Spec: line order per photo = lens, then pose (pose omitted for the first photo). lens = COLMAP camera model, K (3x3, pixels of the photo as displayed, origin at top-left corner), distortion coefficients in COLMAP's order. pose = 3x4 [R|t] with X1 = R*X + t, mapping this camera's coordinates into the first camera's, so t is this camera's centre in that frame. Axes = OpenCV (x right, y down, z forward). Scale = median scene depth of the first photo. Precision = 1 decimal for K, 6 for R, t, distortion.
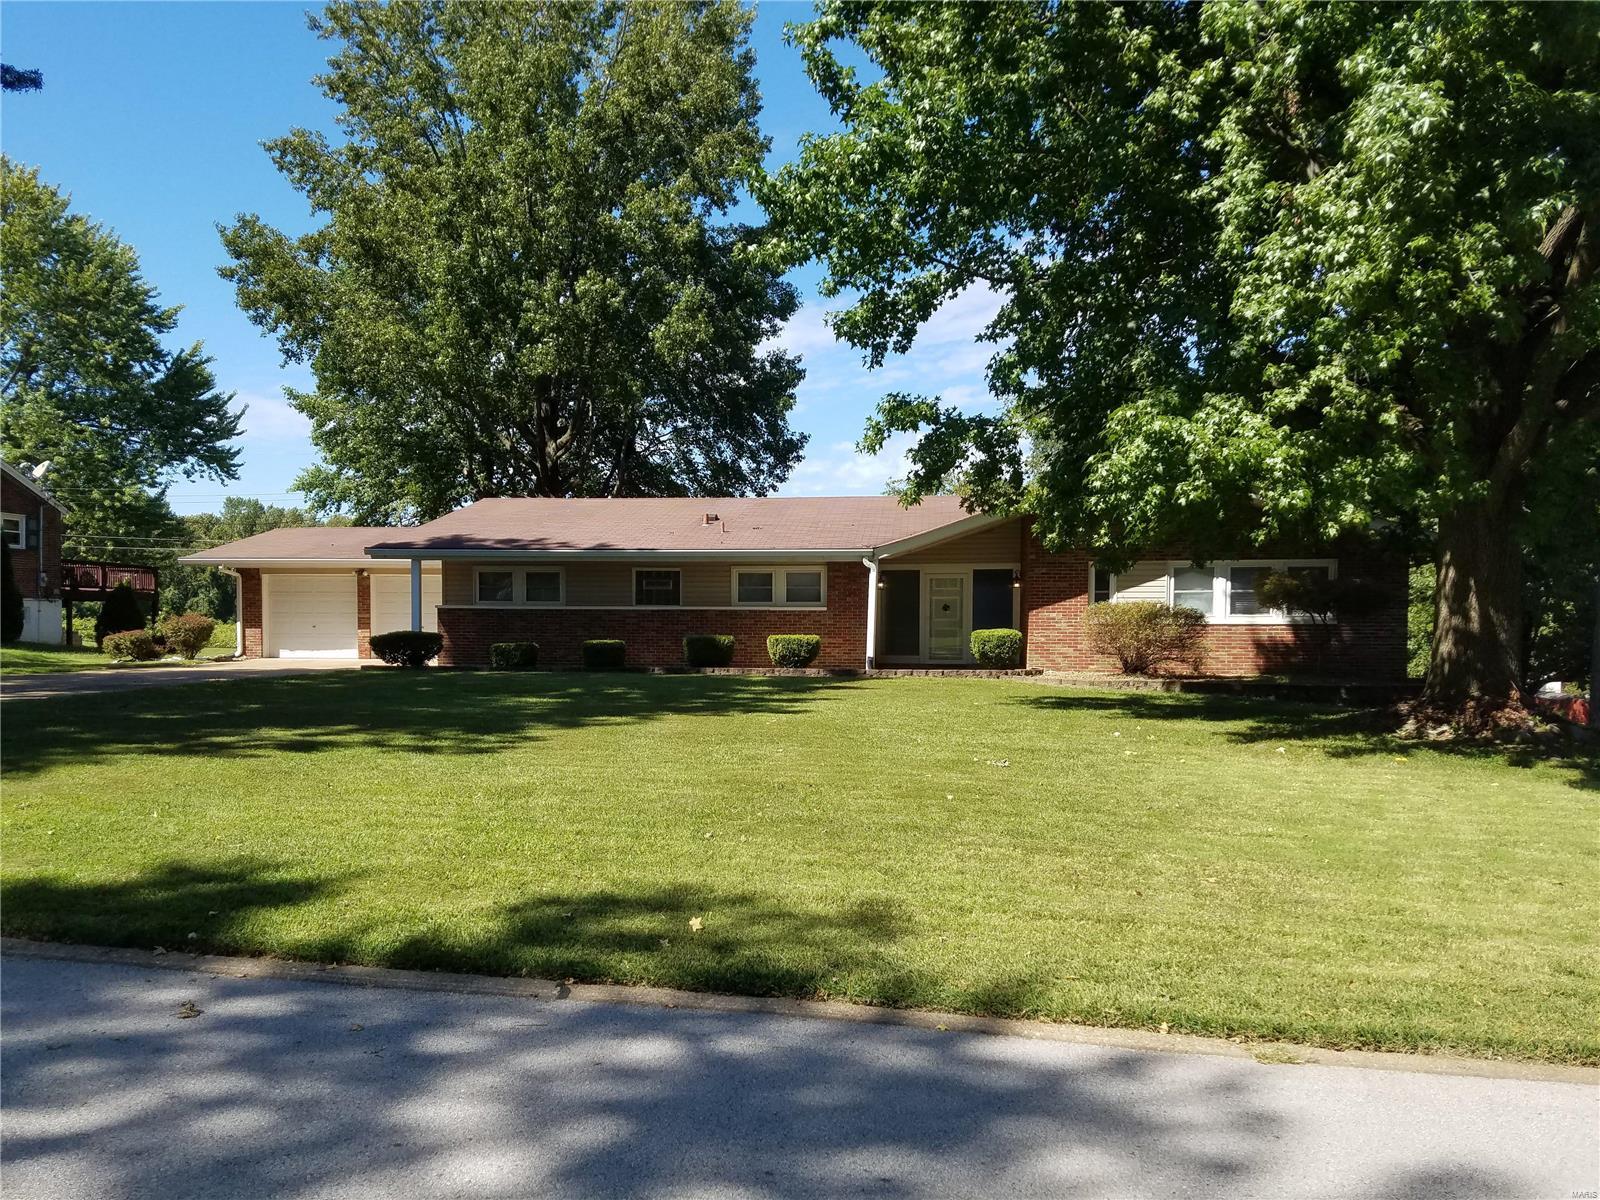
lens RADIAL K [[1178.0, 0, 779.8], [0, 1178.0, 602.2], [0, 0, 1]] dist [0.232209, -0.395454]
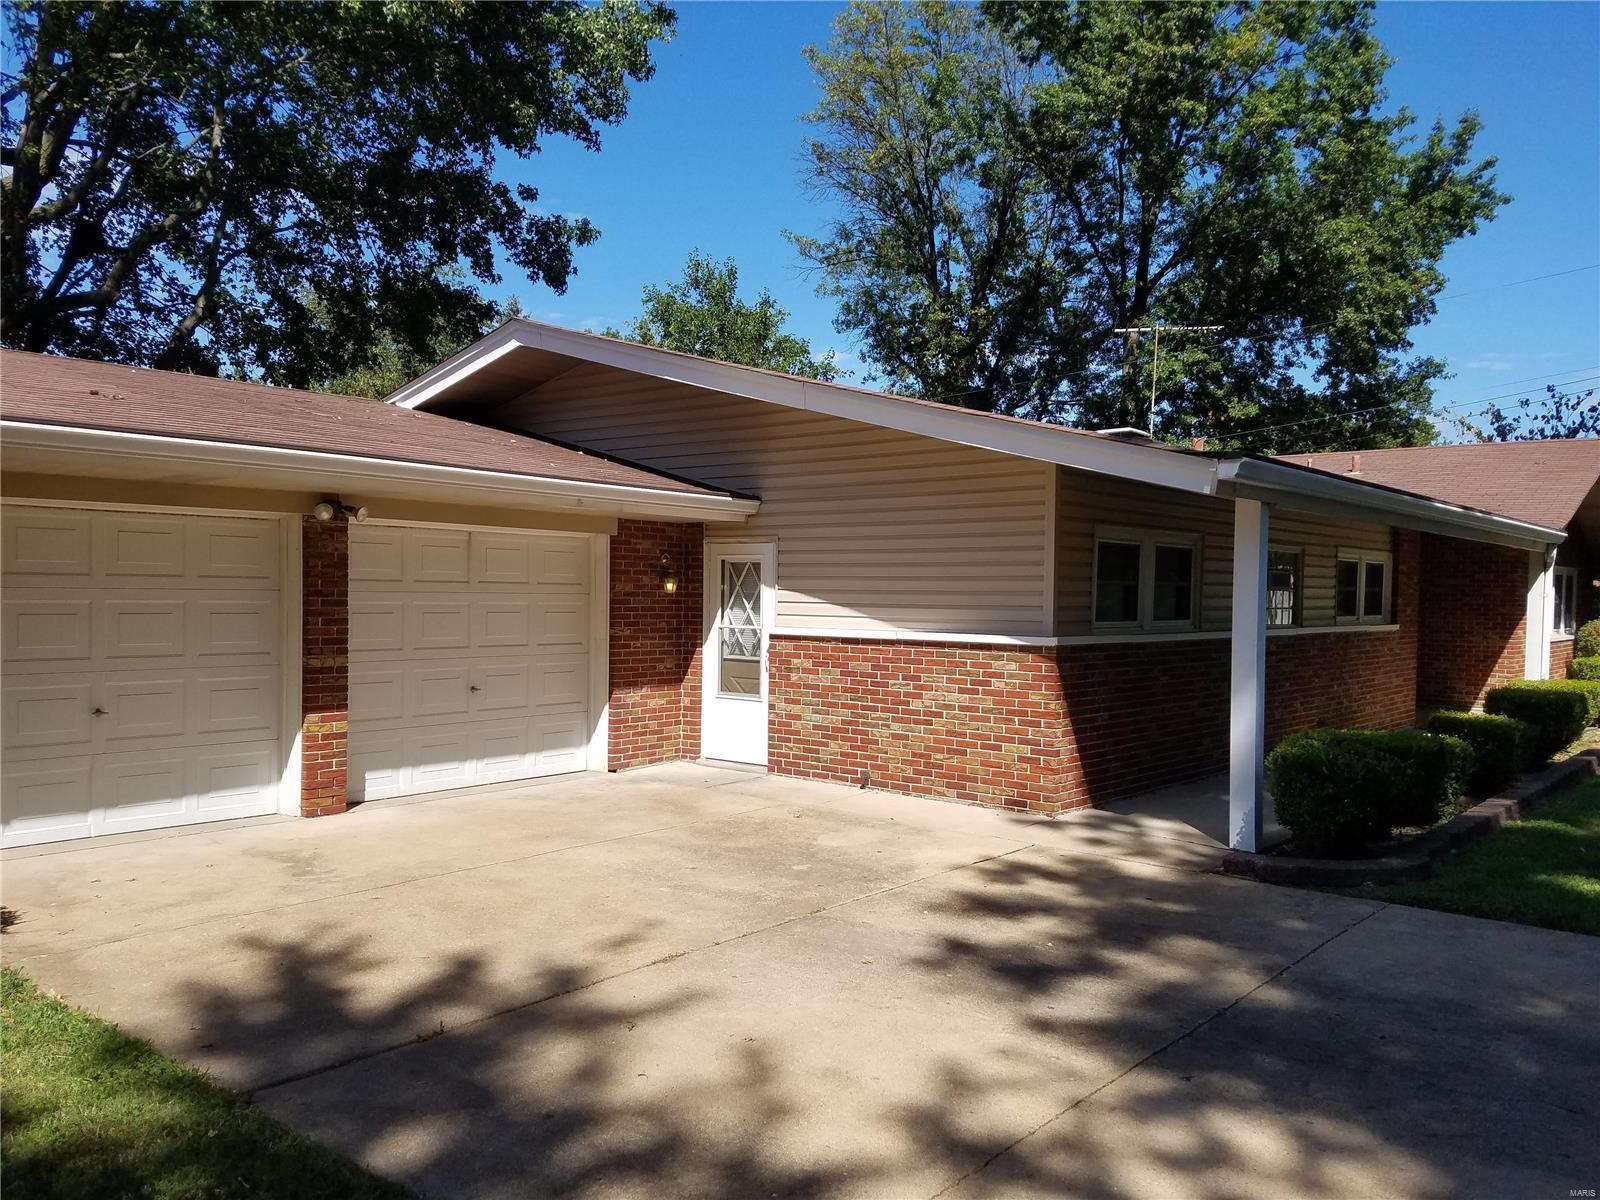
lens RADIAL K [[1178.0, 0, 779.8], [0, 1178.0, 602.2], [0, 0, 1]] dist [0.232209, -0.395454]
pose [[0.581405, -0.000593, 0.813614, -0.617301], [-0.015720, 0.999805, 0.011962, -0.010047], [-0.813462, -0.019745, 0.581282, 0.892379]]
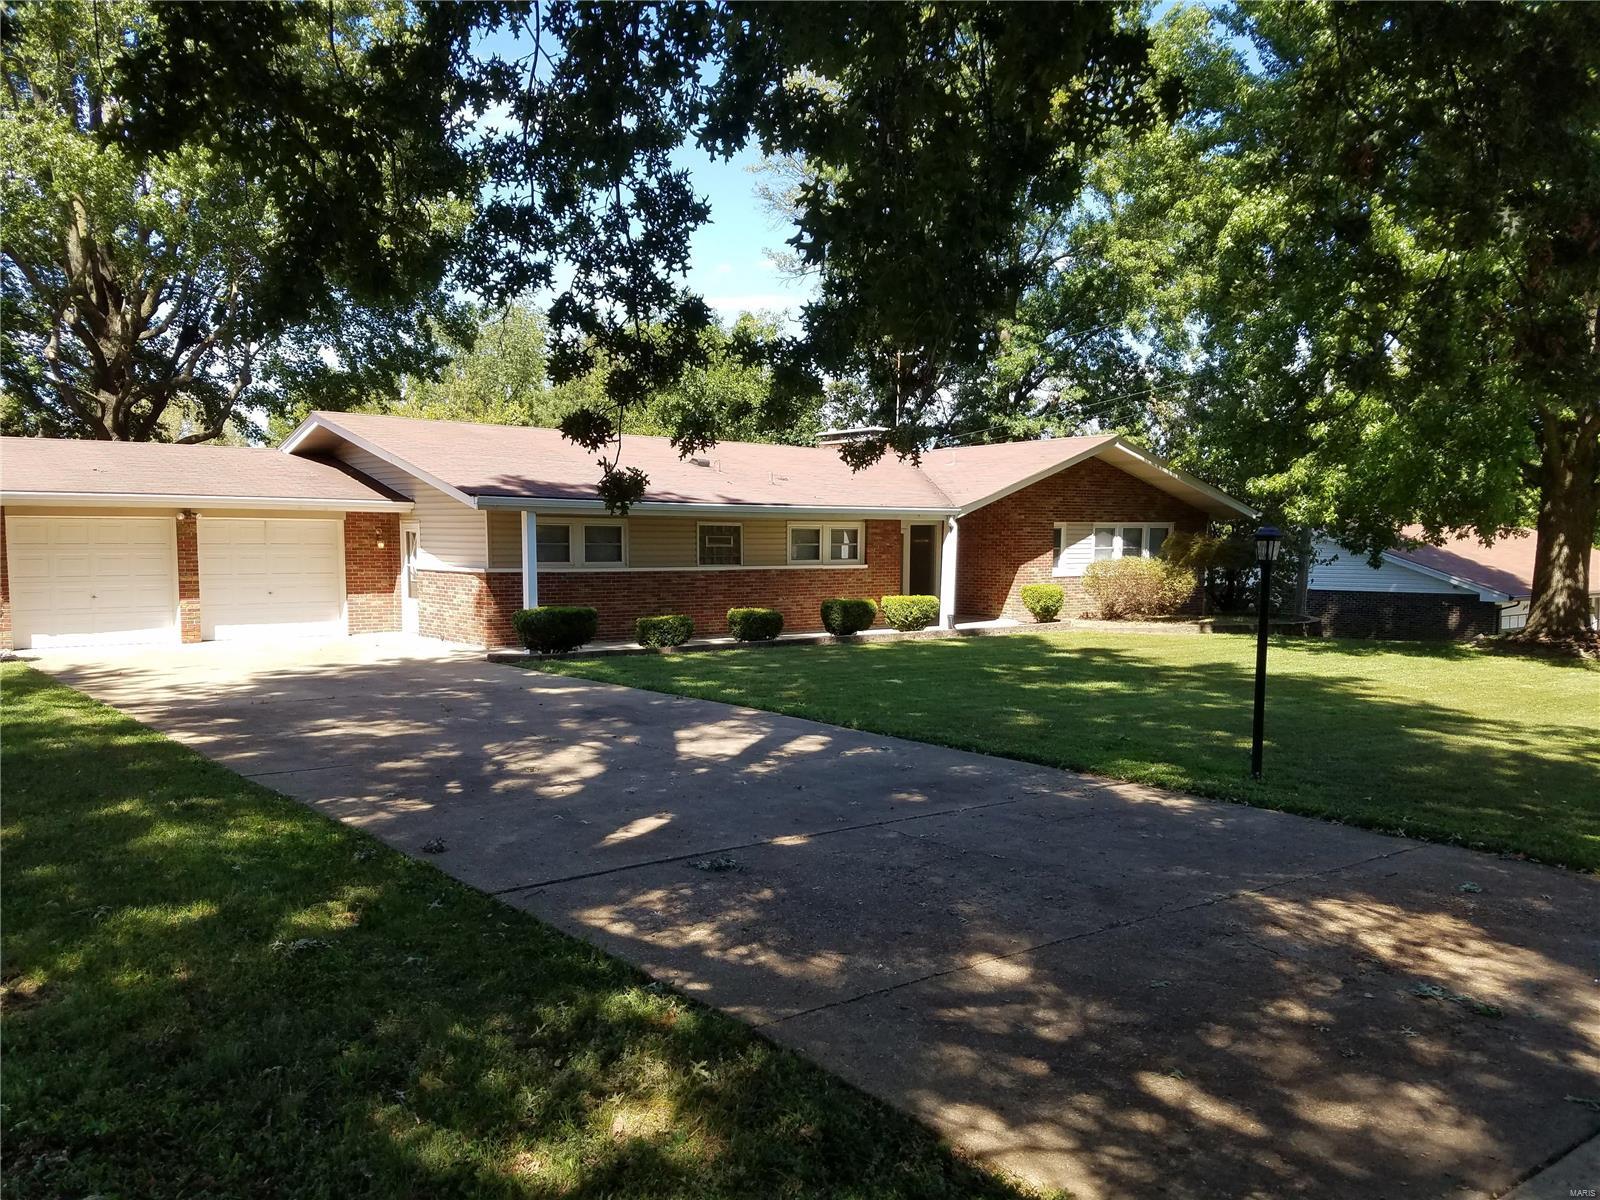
lens RADIAL K [[1225.2, 0, 800.0], [0, 1225.2, 600.0], [0, 0, 1]] dist [0.042382, 0.000206]
pose [[0.724392, -0.033567, 0.688571, -0.689741], [-0.009102, 0.998261, 0.058240, -0.025021], [-0.689328, -0.048456, 0.722827, 0.308443]]
